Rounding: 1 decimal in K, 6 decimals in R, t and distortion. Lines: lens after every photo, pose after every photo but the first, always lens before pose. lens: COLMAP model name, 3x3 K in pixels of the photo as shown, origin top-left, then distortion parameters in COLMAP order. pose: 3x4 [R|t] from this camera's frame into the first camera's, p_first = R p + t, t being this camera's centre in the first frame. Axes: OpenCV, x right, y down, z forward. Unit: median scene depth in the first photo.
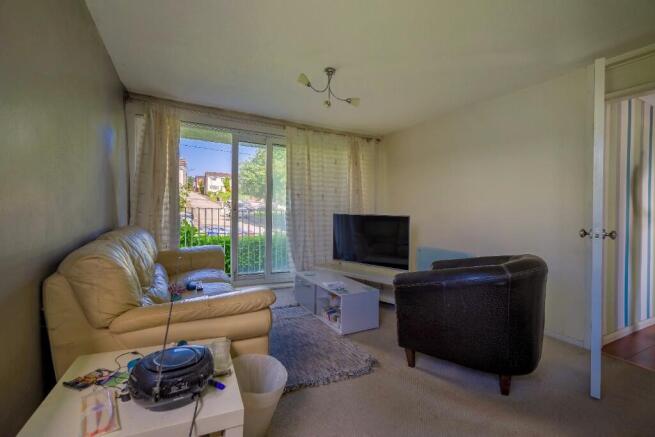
lens RADIAL K [[289.2, 0, 326.9], [0, 289.2, 216.8], [0, 0, 1]] dist [-0.000684, 0.000836]
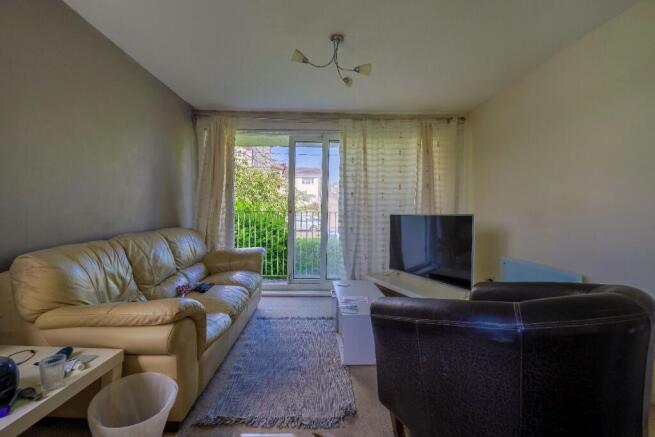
lens RADIAL K [[289.2, 0, 326.9], [0, 289.2, 223.3], [0, 0, 1]] dist [-0.000684, 0.000836]
pose [[0.902043, -0.006265, -0.431601, 0.221098], [0.011684, 0.999883, 0.009905, 0.005638], [0.431488, -0.013978, 0.902010, 0.162427]]
